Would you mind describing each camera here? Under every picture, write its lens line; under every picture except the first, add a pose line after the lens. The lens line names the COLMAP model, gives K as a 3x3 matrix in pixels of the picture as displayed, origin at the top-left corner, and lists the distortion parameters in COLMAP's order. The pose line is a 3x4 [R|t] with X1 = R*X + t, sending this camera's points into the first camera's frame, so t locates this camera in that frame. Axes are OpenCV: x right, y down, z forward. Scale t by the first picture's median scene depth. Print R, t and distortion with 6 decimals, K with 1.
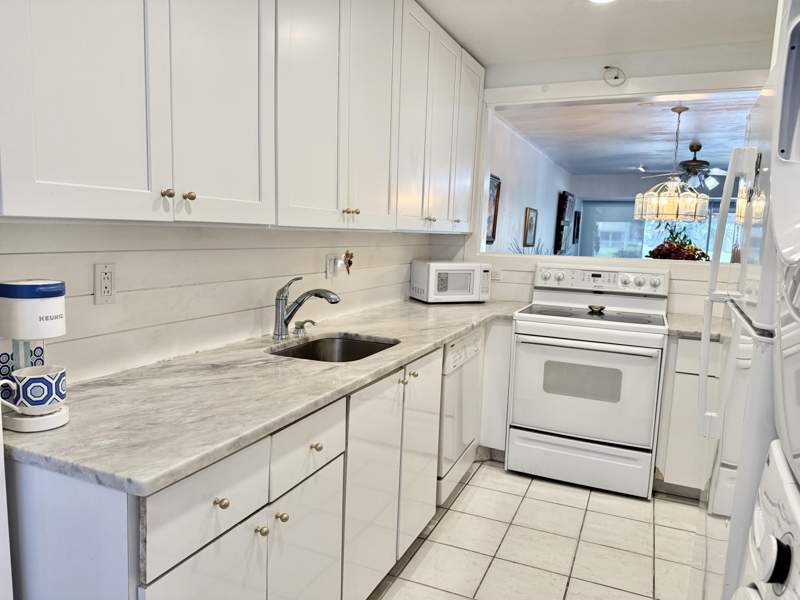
lens RADIAL K [[541.5, 0, 401.5], [0, 541.5, 295.3], [0, 0, 1]] dist [0.000302, -0.005797]
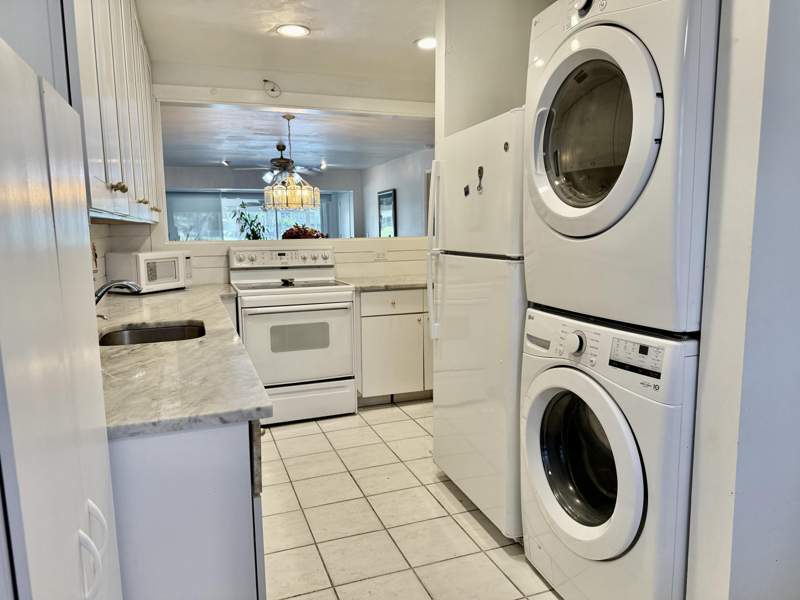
lens RADIAL K [[541.5, 0, 401.5], [0, 541.5, 295.3], [0, 0, 1]] dist [0.000302, -0.005797]
pose [[0.701118, -0.124875, 0.702025, -0.325635], [0.113142, 0.991555, 0.063380, 0.008609], [-0.704012, 0.034991, 0.709326, -0.047936]]
